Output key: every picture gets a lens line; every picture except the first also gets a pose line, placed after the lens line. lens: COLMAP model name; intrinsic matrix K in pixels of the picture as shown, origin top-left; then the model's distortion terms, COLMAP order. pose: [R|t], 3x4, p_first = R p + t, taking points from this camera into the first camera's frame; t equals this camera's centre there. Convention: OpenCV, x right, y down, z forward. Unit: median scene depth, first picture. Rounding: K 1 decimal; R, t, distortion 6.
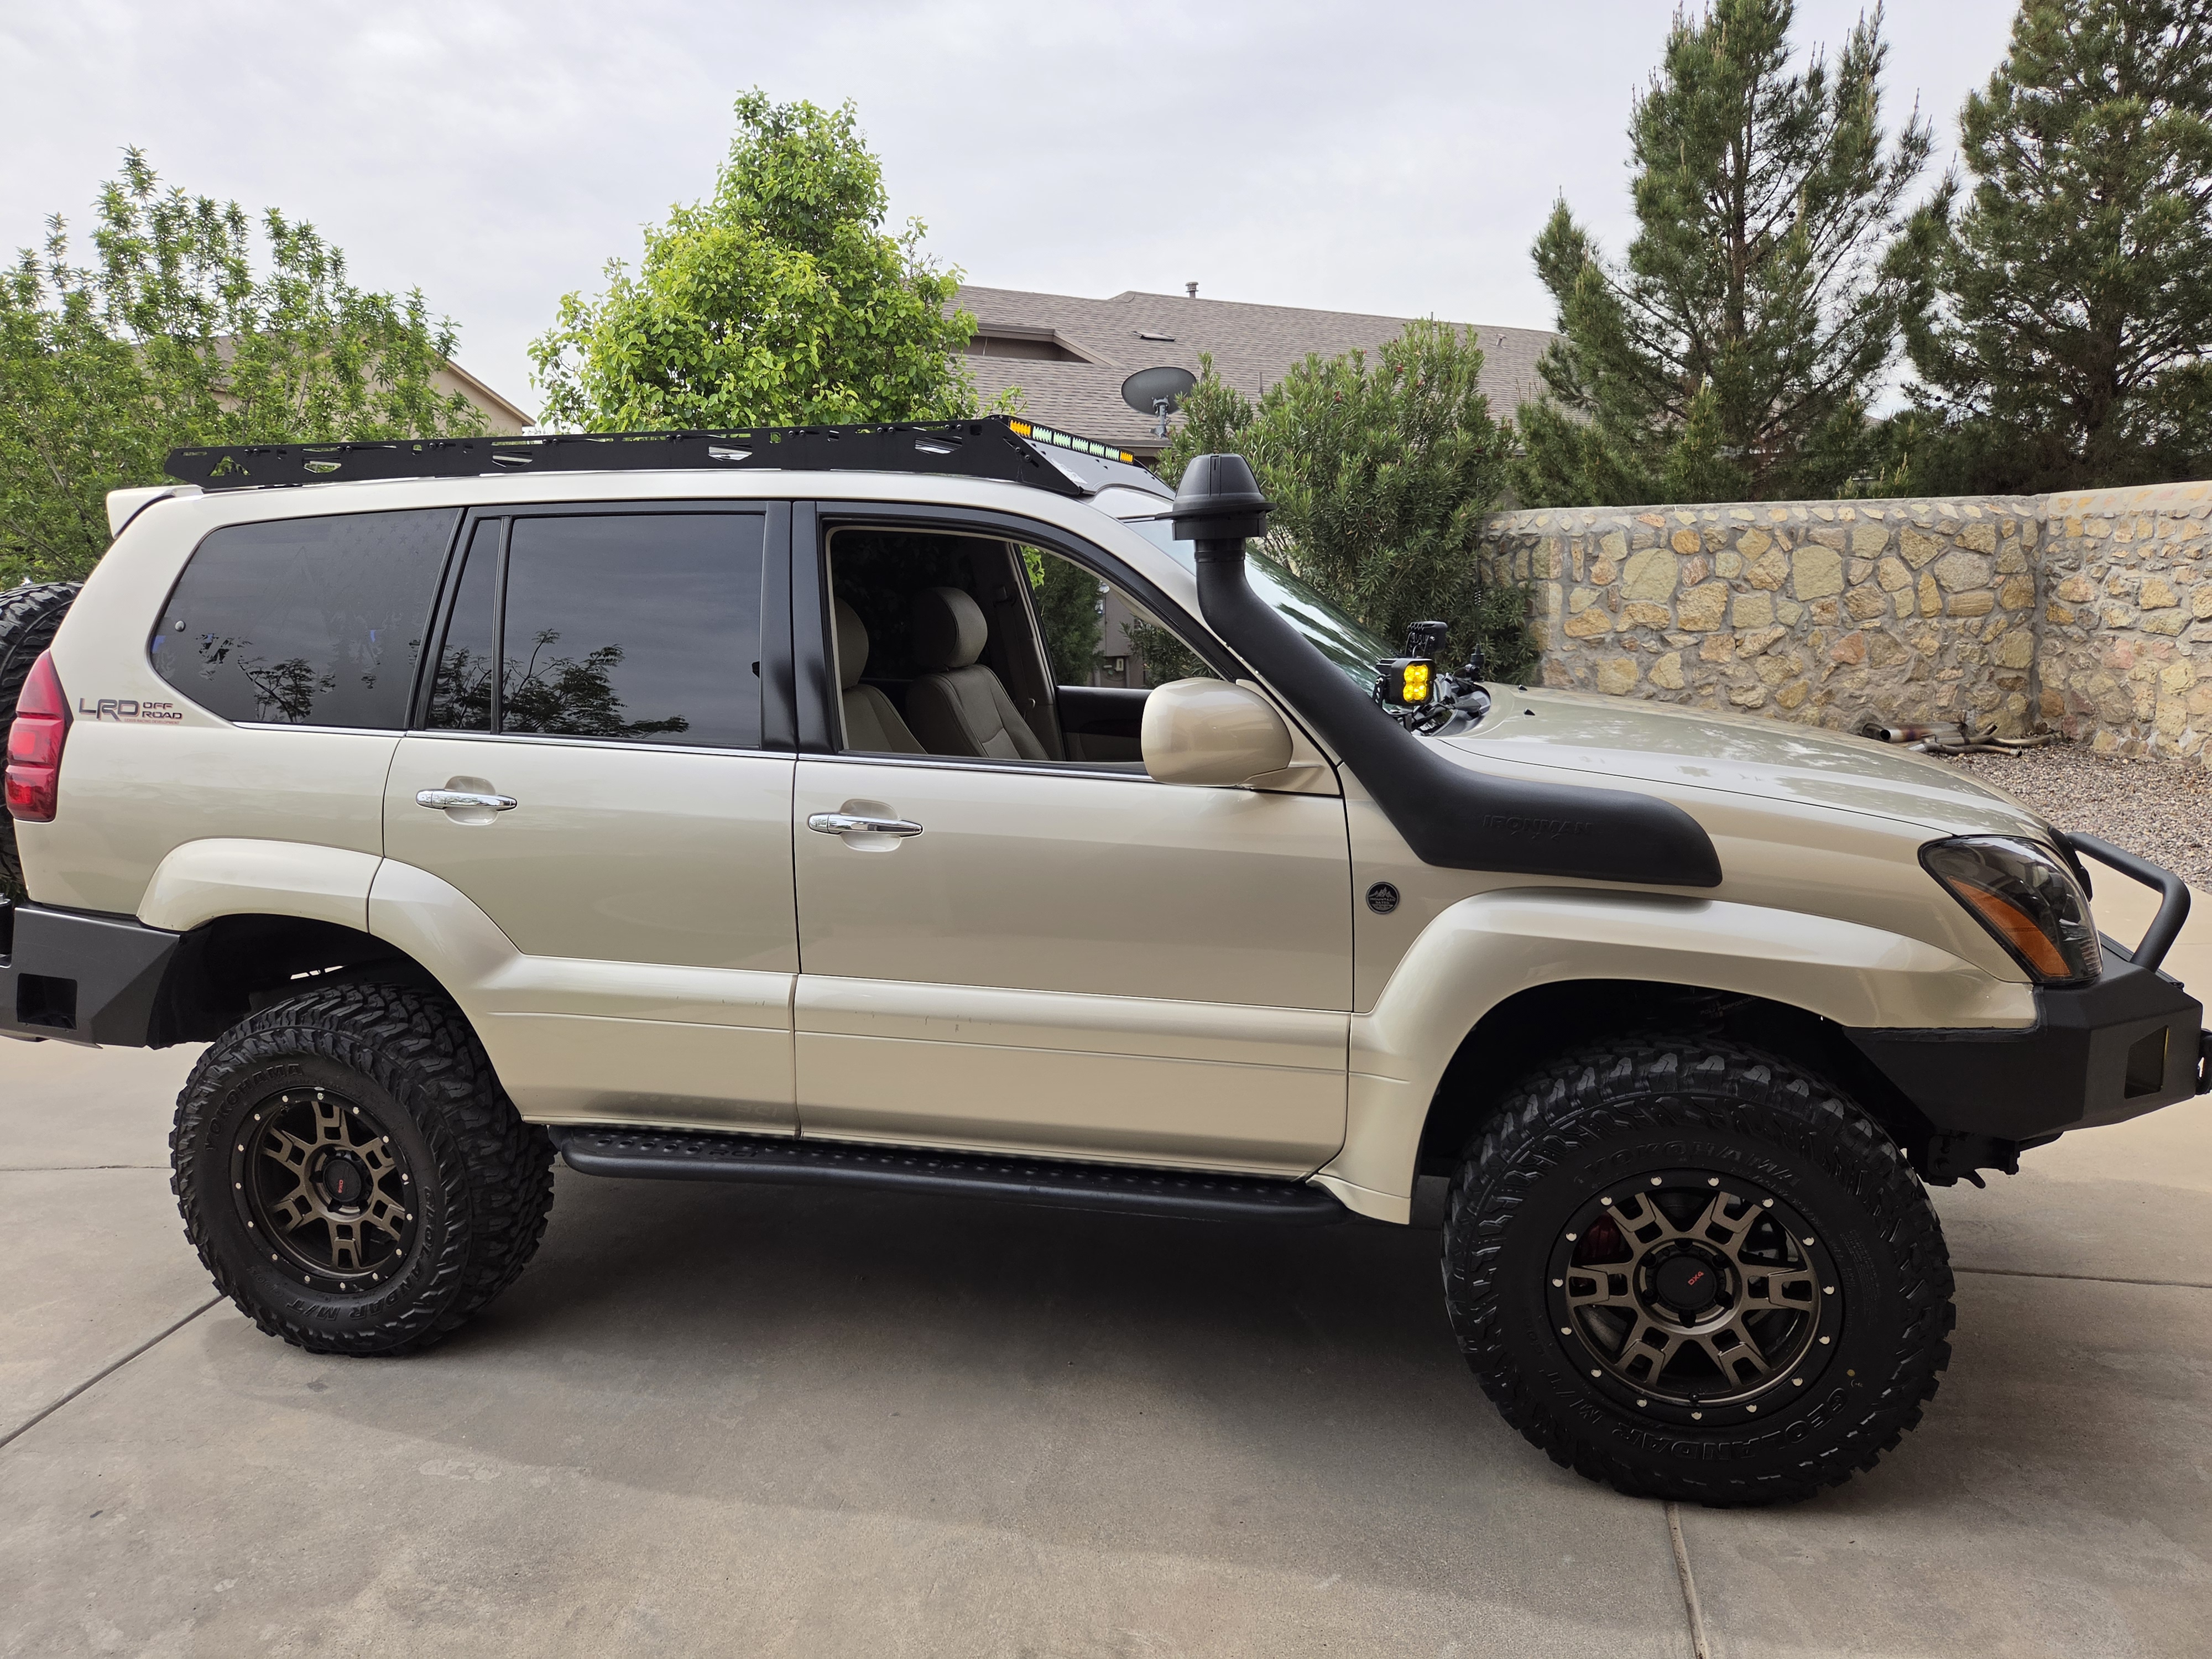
lens RADIAL K [[1501.7, 0, 1054.5], [0, 1501.7, 842.2], [0, 0, 1]] dist [0.038734, -0.031366]
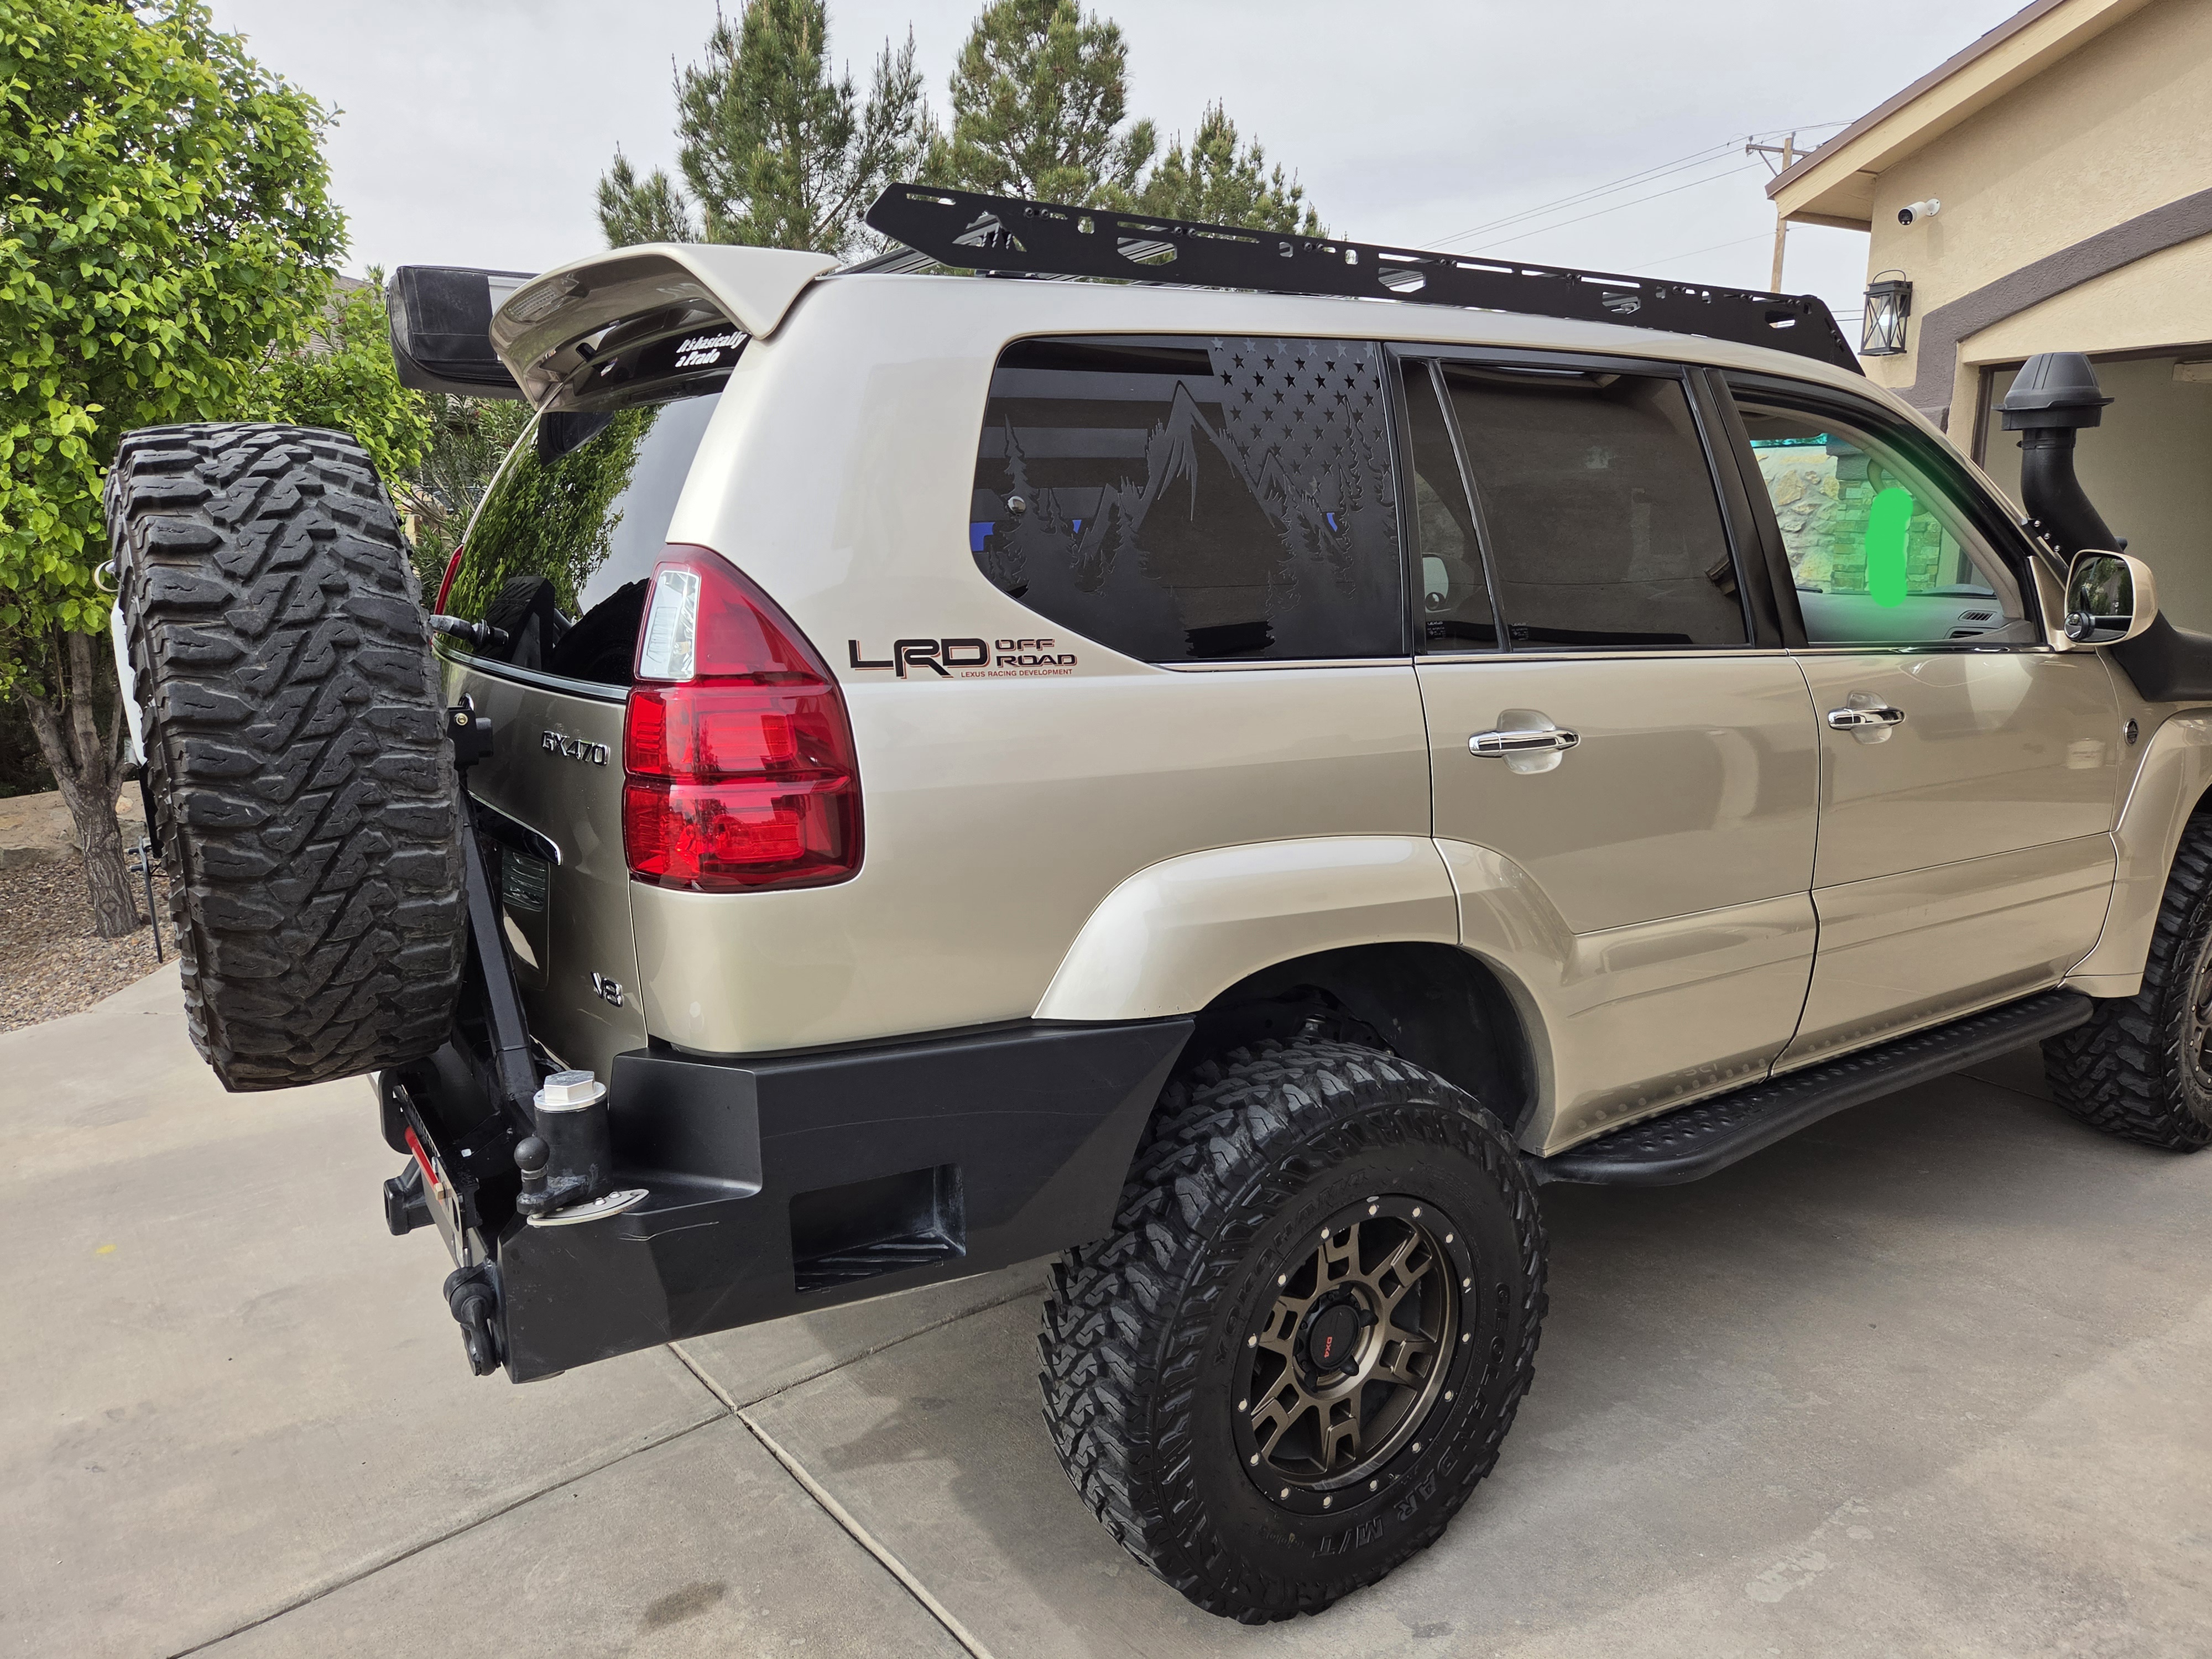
lens RADIAL K [[1501.7, 0, 1152.1], [0, 1501.7, 835.8], [0, 0, 1]] dist [0.038734, -0.031366]
pose [[0.677146, -0.134208, 0.723506, -0.978961], [0.133981, 0.989279, 0.058111, -0.045772], [-0.723548, 0.057586, 0.687868, 0.586193]]
